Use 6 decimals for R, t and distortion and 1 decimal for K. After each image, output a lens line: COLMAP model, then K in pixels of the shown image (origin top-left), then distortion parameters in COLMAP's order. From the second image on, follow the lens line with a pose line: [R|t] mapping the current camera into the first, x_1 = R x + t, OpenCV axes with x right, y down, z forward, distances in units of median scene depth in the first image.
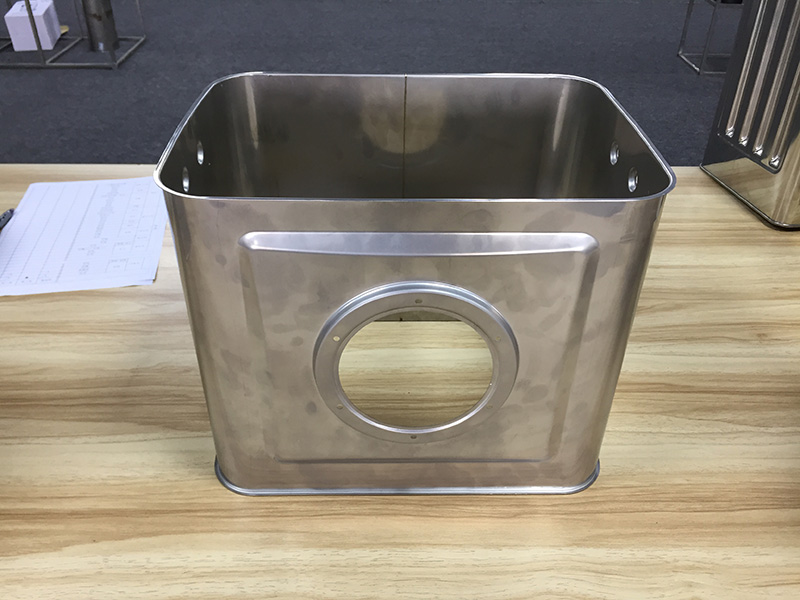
lens RADIAL K [[682.7, 0, 400.5], [0, 682.7, 295.9], [0, 0, 1]] dist [0.068272, -0.099490]
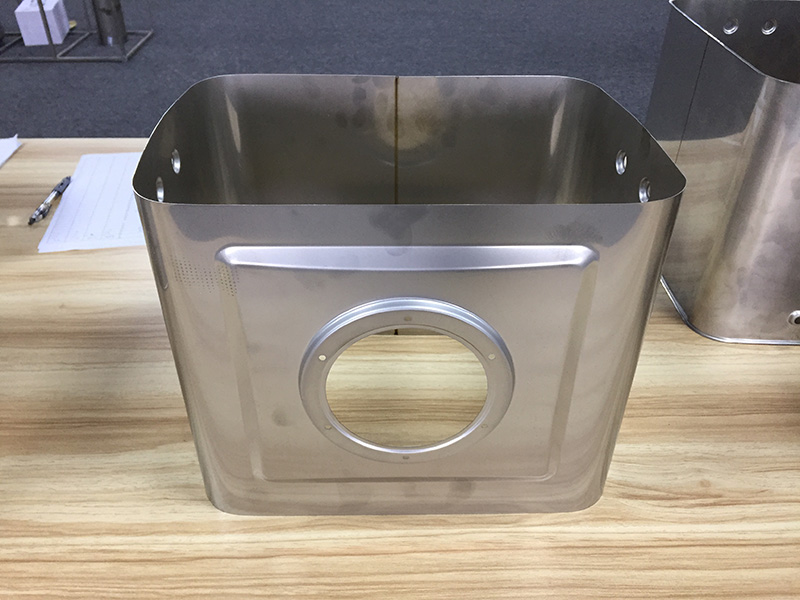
lens RADIAL K [[682.7, 0, 398.6], [0, 682.7, 299.6], [0, 0, 1]] dist [0.068272, -0.099490]
pose [[0.999971, -0.007635, -0.000519, -0.054956], [0.007639, 0.999932, 0.008780, 0.074940], [0.000452, -0.008783, 0.999961, -0.104598]]
